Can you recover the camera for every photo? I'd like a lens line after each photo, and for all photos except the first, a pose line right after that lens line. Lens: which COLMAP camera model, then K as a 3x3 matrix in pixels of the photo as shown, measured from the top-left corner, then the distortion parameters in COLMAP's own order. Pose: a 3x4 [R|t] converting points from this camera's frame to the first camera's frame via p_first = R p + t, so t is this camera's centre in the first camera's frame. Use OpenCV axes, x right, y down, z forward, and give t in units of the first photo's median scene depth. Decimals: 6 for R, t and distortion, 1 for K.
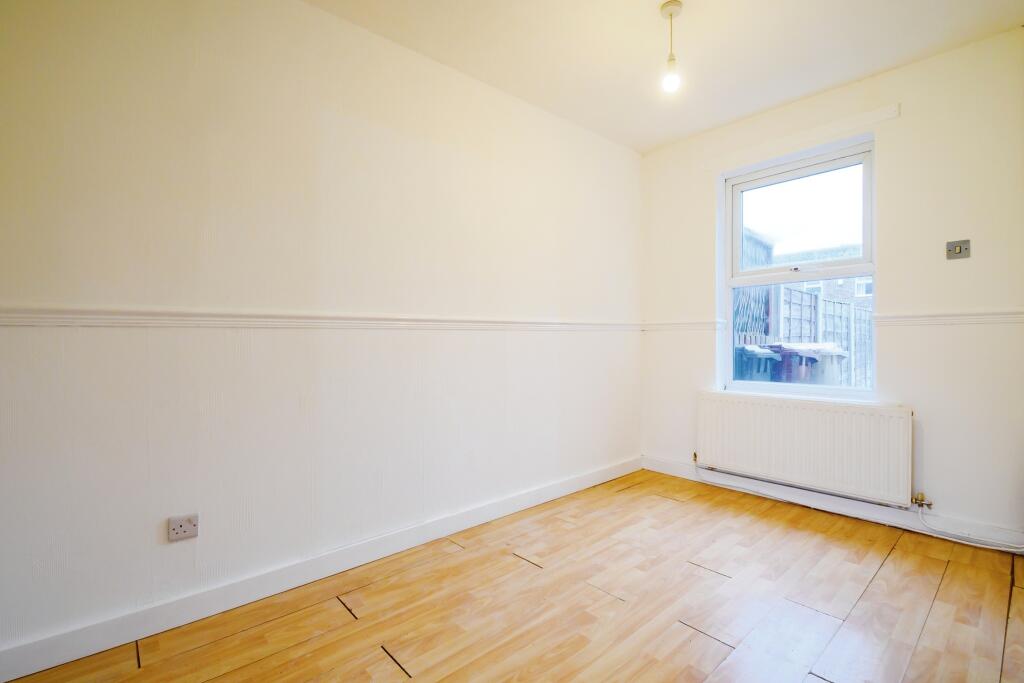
lens RADIAL K [[459.4, 0, 520.8], [0, 459.4, 344.7], [0, 0, 1]] dist [0.000722, -0.006250]
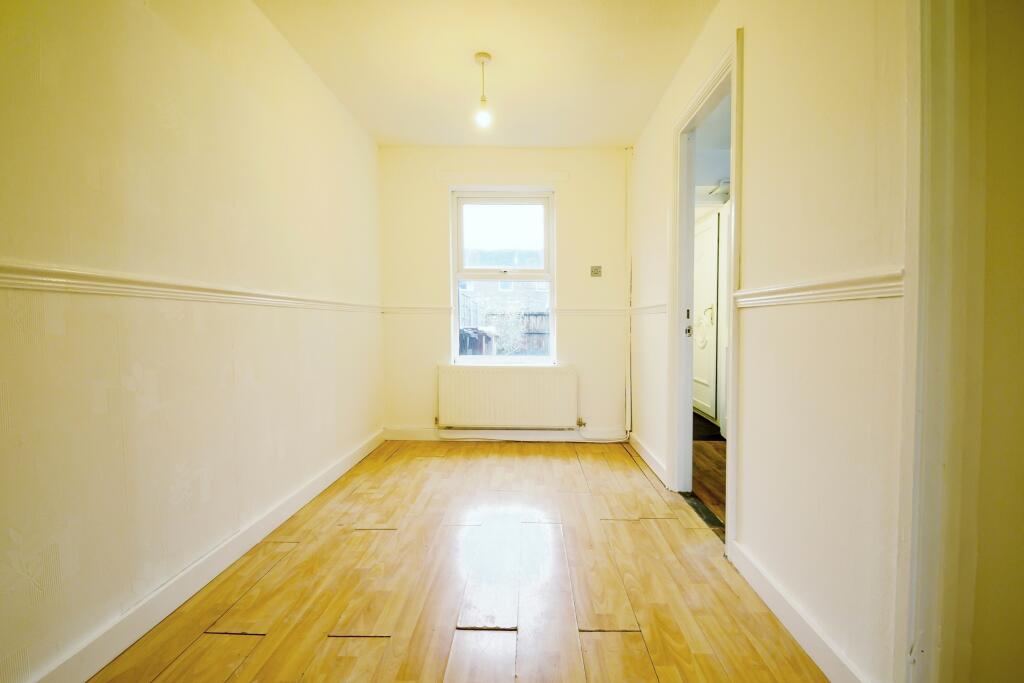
lens RADIAL K [[459.4, 0, 523.7], [0, 459.4, 342.3], [0, 0, 1]] dist [0.000722, -0.006250]
pose [[0.678814, -0.016984, 0.734114, -0.466937], [-0.006433, 0.999557, 0.029074, 0.006242], [-0.734282, -0.024459, 0.678404, 0.038821]]
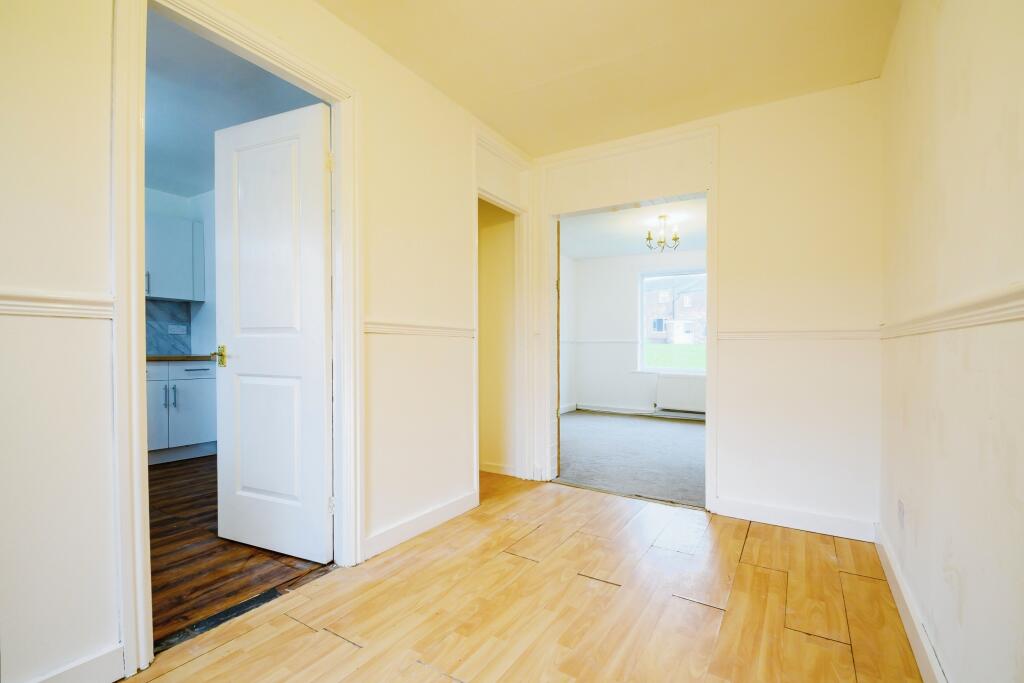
lens RADIAL K [[459.4, 0, 528.3], [0, 459.4, 347.3], [0, 0, 1]] dist [0.000722, -0.006250]
pose [[-0.954424, -0.000187, -0.298455, 0.336131], [-0.003927, 0.999921, 0.011932, -0.014684], [0.298429, 0.012561, -0.954349, 1.263226]]
